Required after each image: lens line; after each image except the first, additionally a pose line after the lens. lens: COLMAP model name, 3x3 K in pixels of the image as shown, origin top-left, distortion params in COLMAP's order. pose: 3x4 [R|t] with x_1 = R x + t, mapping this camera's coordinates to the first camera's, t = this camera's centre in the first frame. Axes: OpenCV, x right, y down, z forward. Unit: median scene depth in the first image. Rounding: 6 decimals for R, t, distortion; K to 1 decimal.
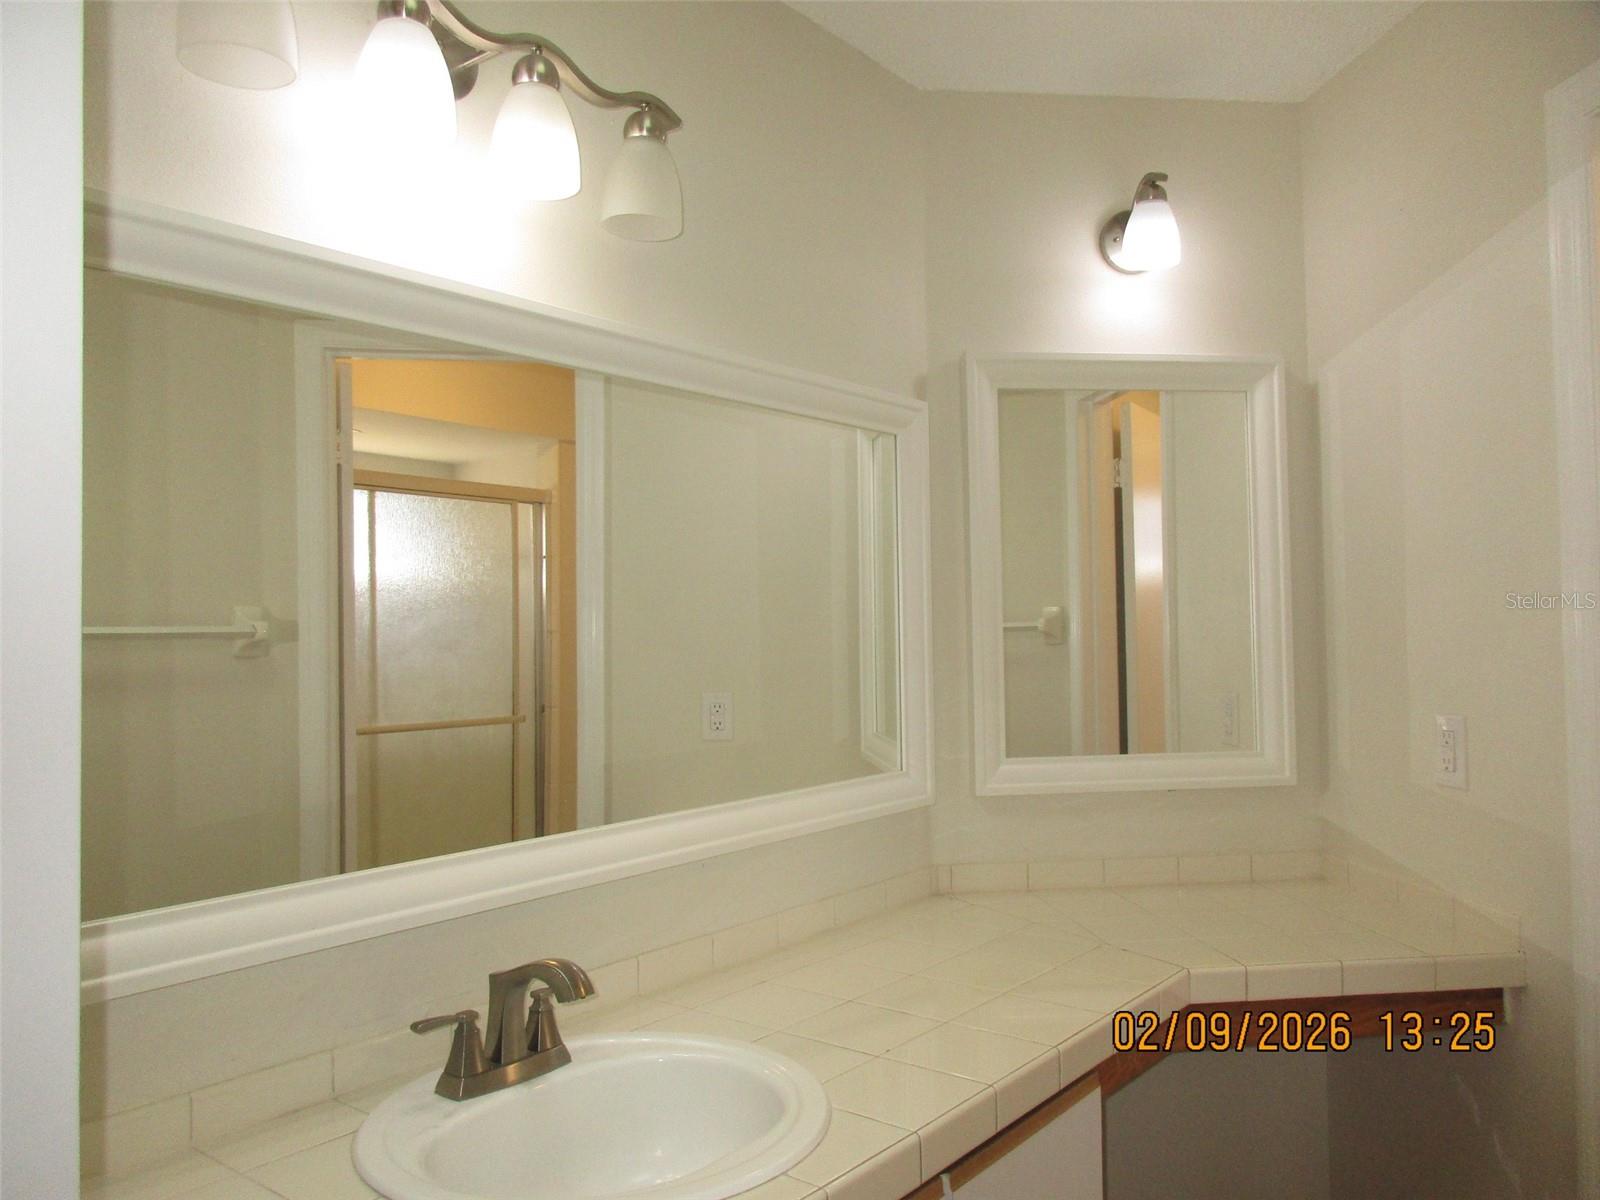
lens RADIAL K [[1195.4, 0, 812.3], [0, 1195.4, 599.9], [0, 0, 1]] dist [0.009220, -0.003512]
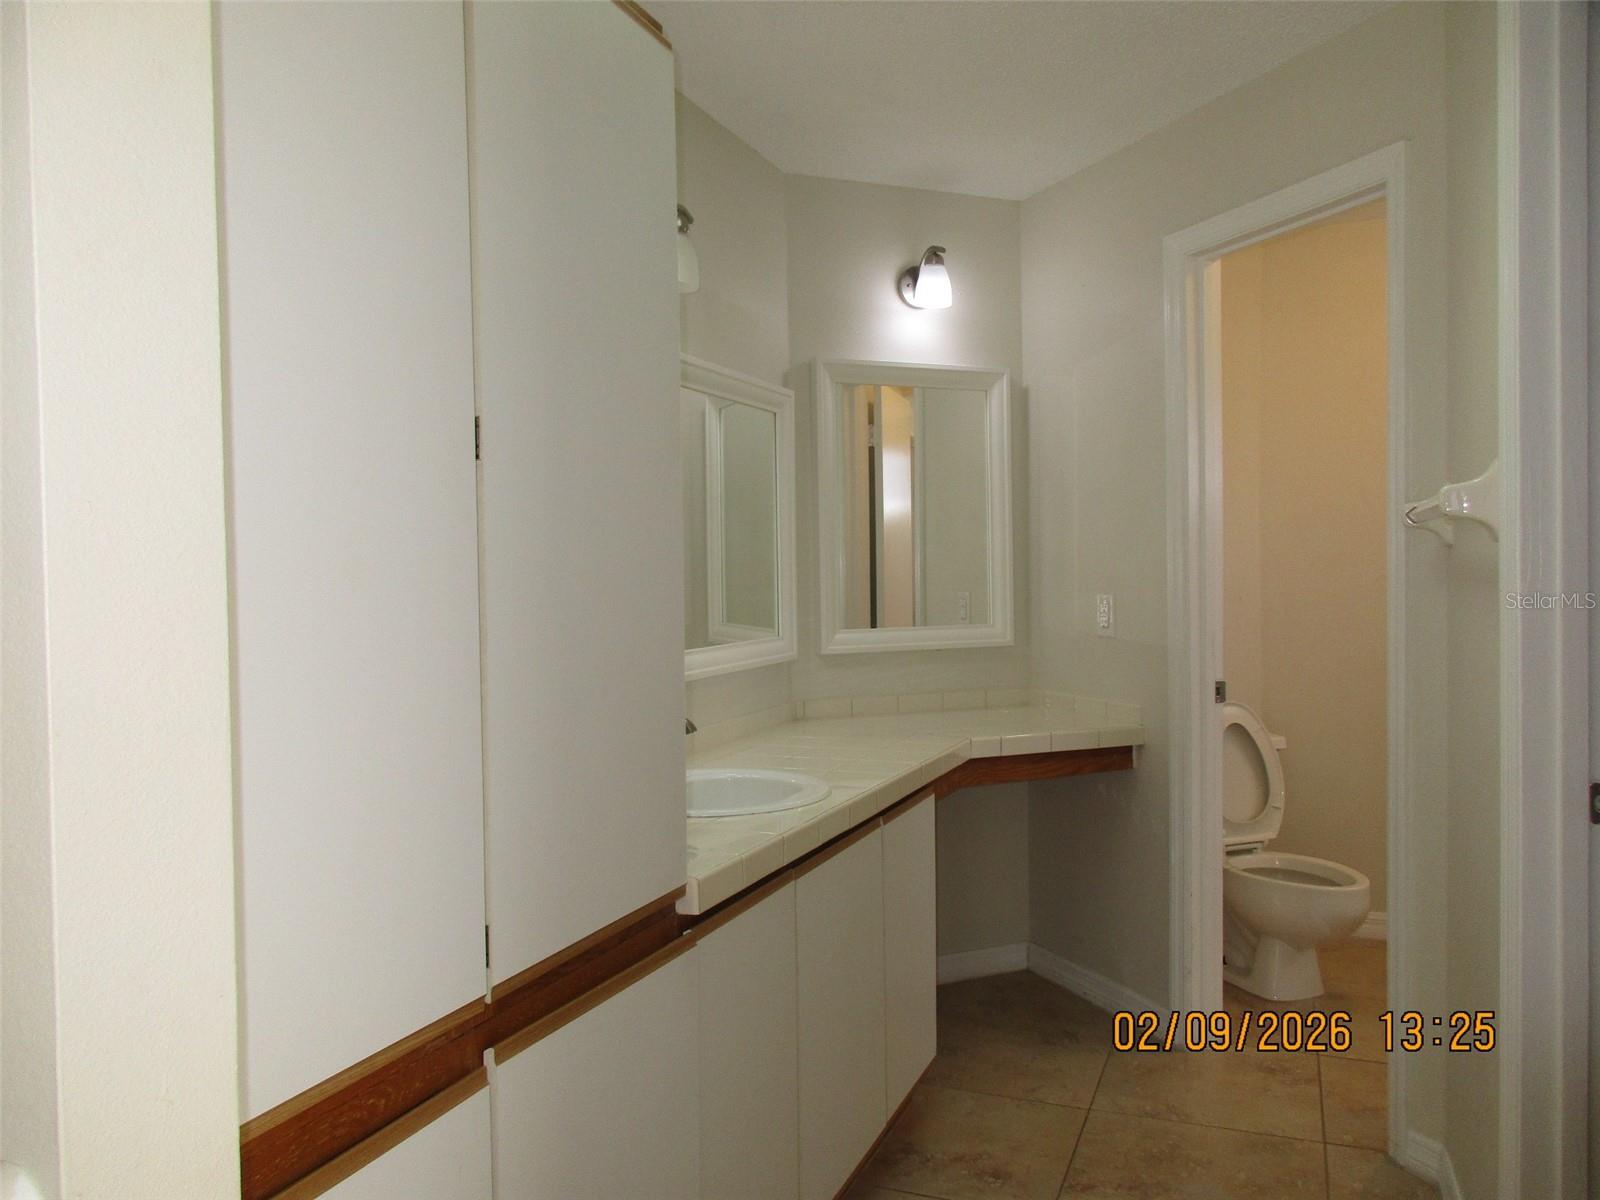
lens RADIAL K [[1195.4, 0, 791.7], [0, 1195.4, 595.8], [0, 0, 1]] dist [0.009220, -0.003512]
pose [[0.964600, -0.002848, 0.263702, -0.291103], [-0.009197, 0.998970, 0.044430, 0.023020], [-0.263557, -0.045282, 0.963581, -0.434117]]
